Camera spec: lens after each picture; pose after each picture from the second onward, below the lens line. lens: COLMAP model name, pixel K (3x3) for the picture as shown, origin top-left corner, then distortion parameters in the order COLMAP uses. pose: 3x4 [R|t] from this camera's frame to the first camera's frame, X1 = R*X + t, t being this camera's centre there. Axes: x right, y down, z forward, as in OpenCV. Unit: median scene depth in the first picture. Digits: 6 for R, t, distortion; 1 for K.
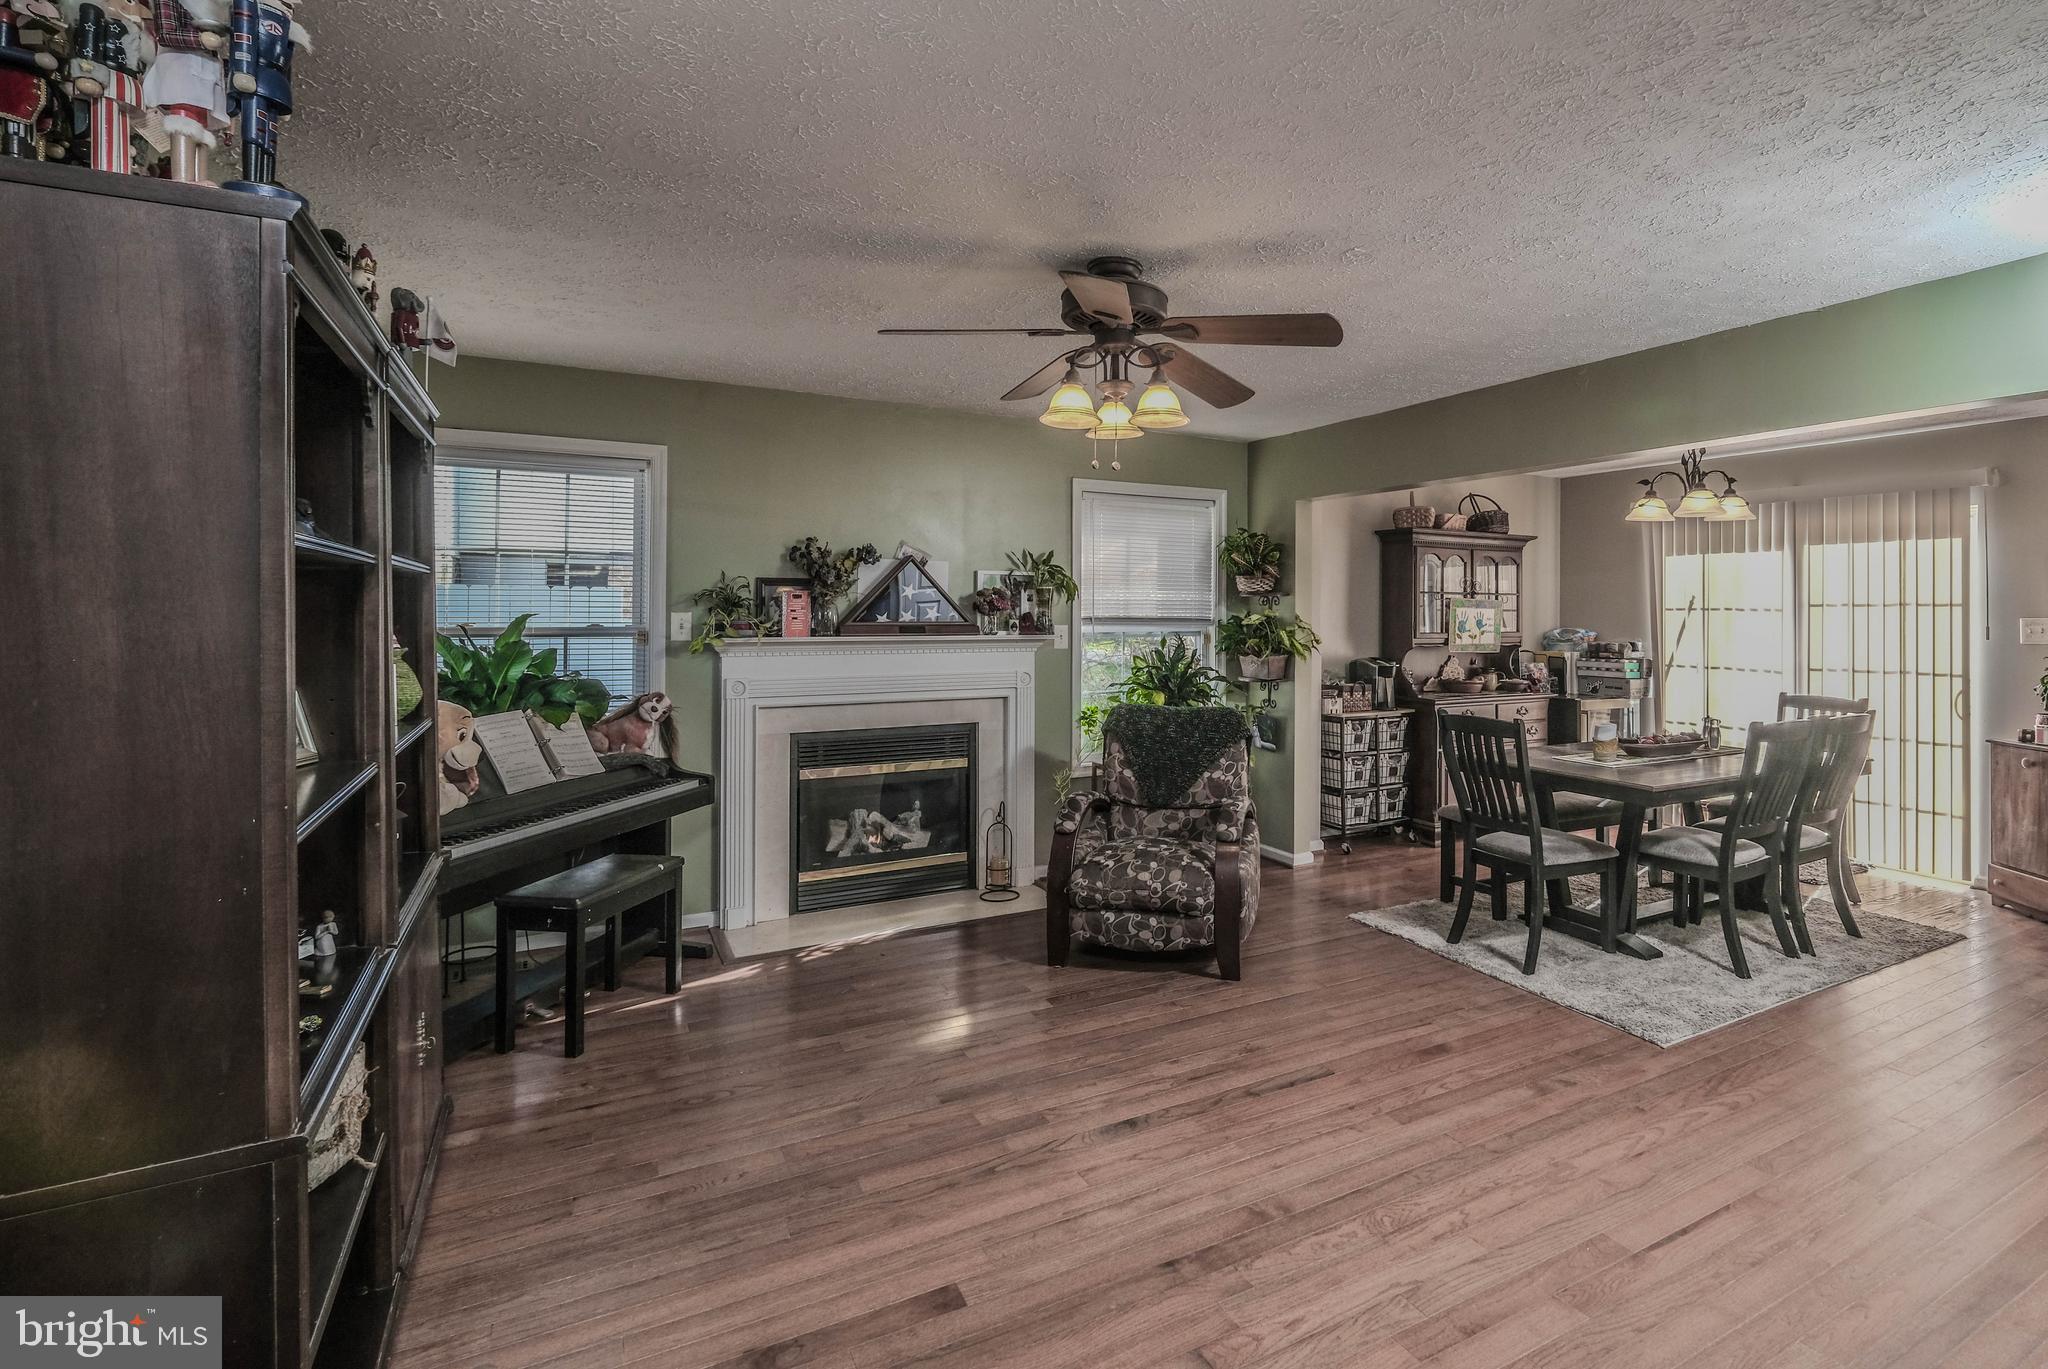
lens RADIAL K [[971.4, 0, 1172.1], [0, 971.4, 612.7], [0, 0, 1]] dist [-0.000051, 0.000057]
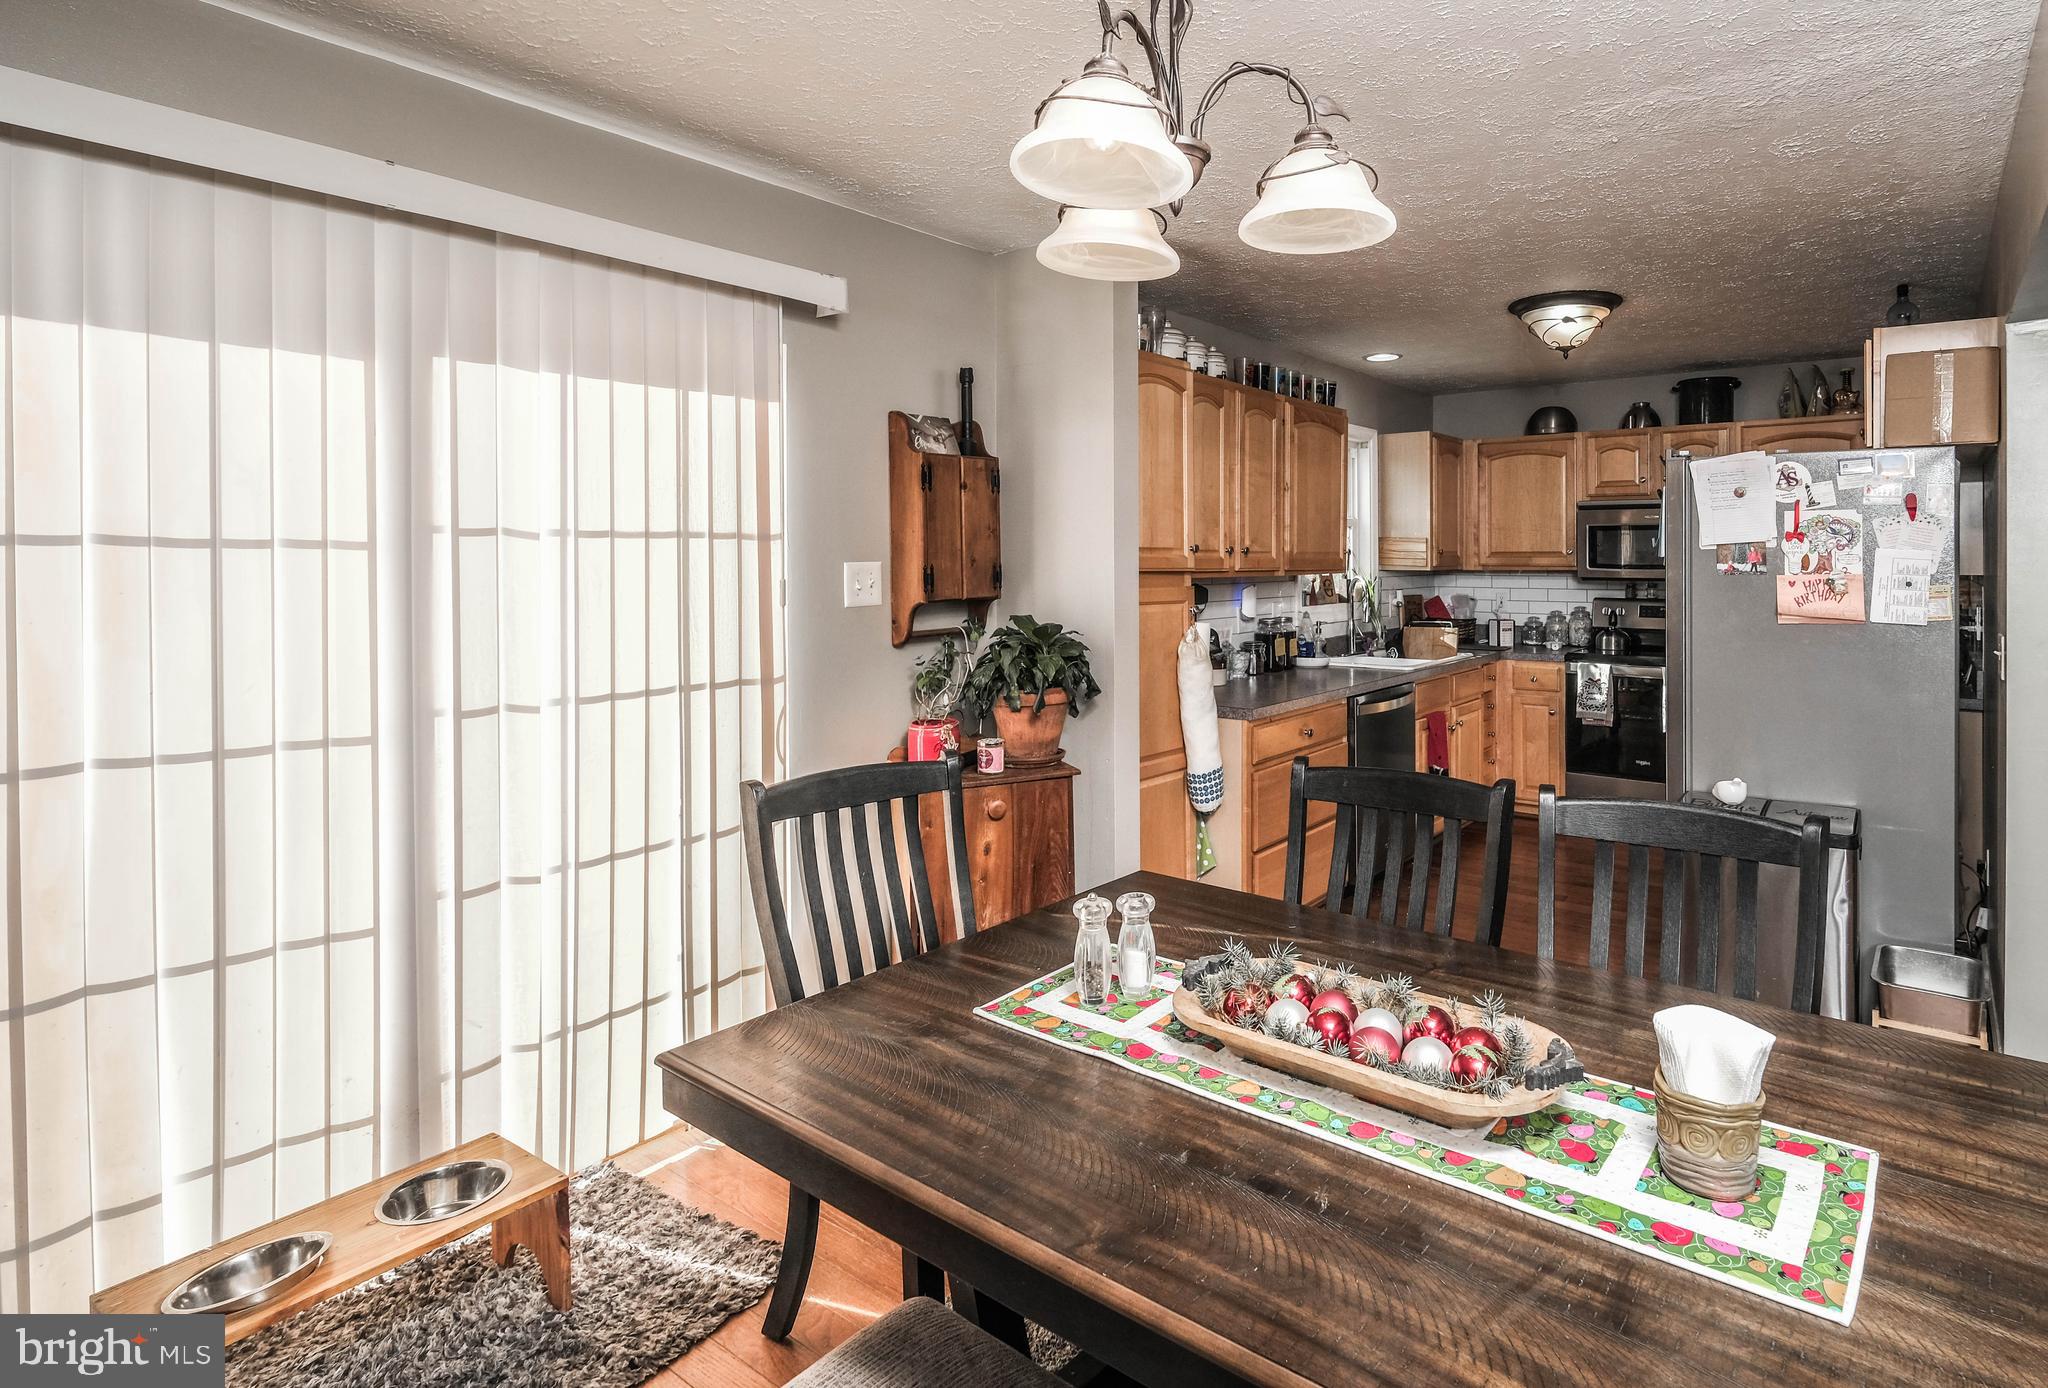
lens RADIAL K [[1067.4, 0, 1253.9], [0, 1067.4, 565.4], [0, 0, 1]] dist [-0.000786, 0.000110]
pose [[-0.420508, -0.010624, 0.907227, 0.194295], [-0.001700, 0.999939, 0.010921, -0.000637], [-0.907287, 0.003050, -0.420500, 0.961889]]
